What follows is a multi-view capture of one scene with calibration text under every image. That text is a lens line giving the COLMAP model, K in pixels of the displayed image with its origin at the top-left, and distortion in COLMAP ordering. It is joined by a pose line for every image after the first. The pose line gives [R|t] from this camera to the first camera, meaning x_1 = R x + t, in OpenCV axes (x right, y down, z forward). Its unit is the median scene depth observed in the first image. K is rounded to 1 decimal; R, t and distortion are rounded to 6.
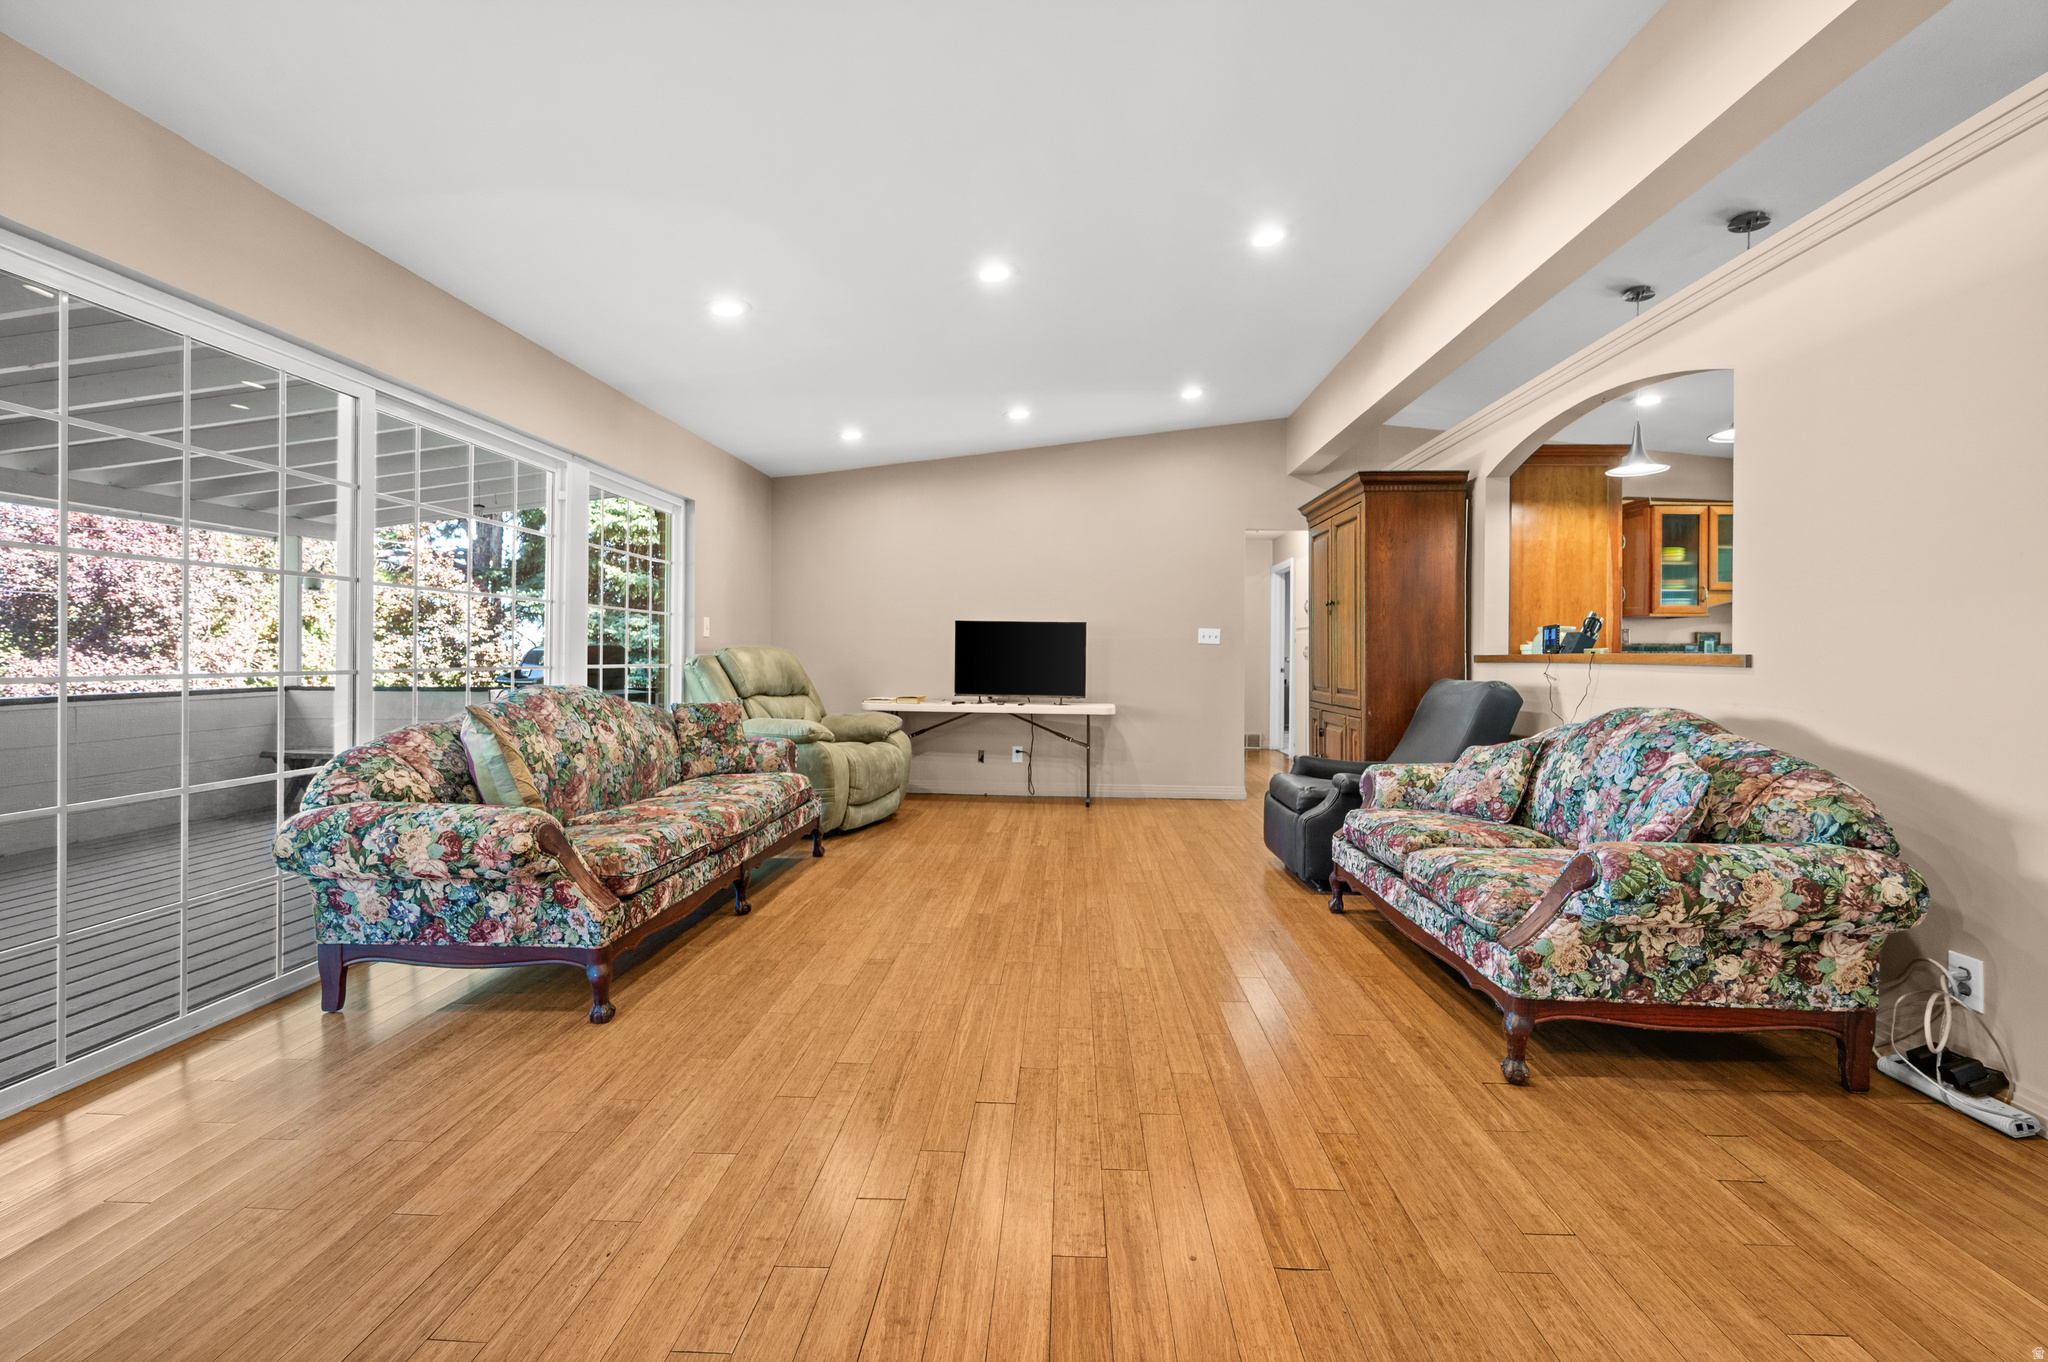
lens RADIAL K [[847.8, 0, 1035.8], [0, 847.8, 675.3], [0, 0, 1]] dist [-0.000192, 0.000151]
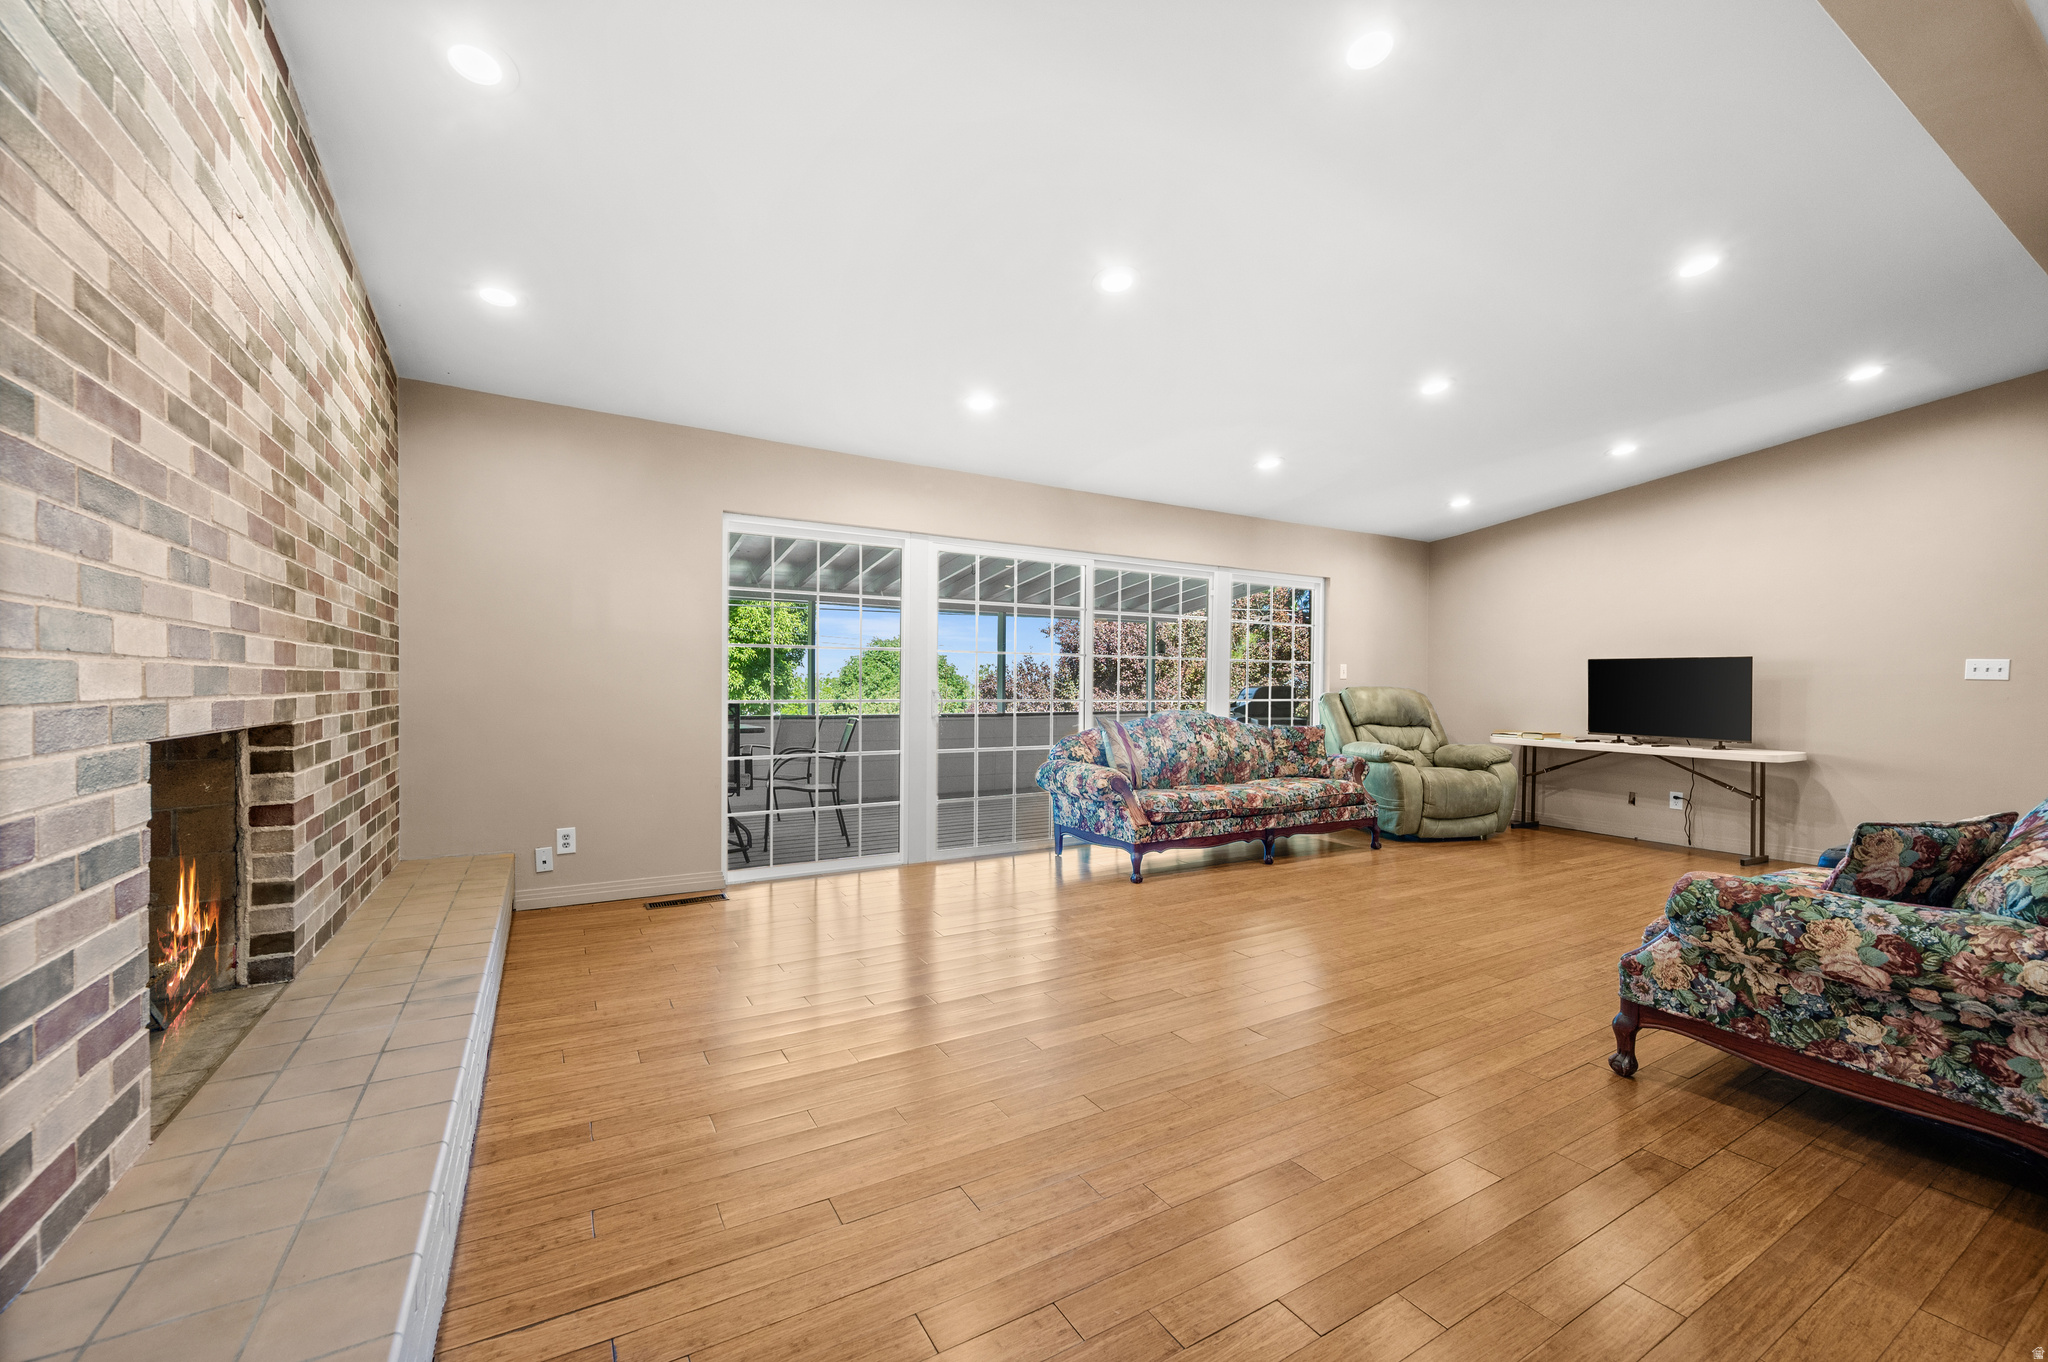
lens RADIAL K [[817.6, 0, 1027.1], [0, 817.6, 695.0], [0, 0, 1]] dist [-0.000989, -0.000039]
pose [[0.545914, 0.004284, -0.837830, 0.897464], [-0.021764, 0.999722, -0.009070, 0.003730], [0.837559, 0.023186, 0.545855, -0.228102]]
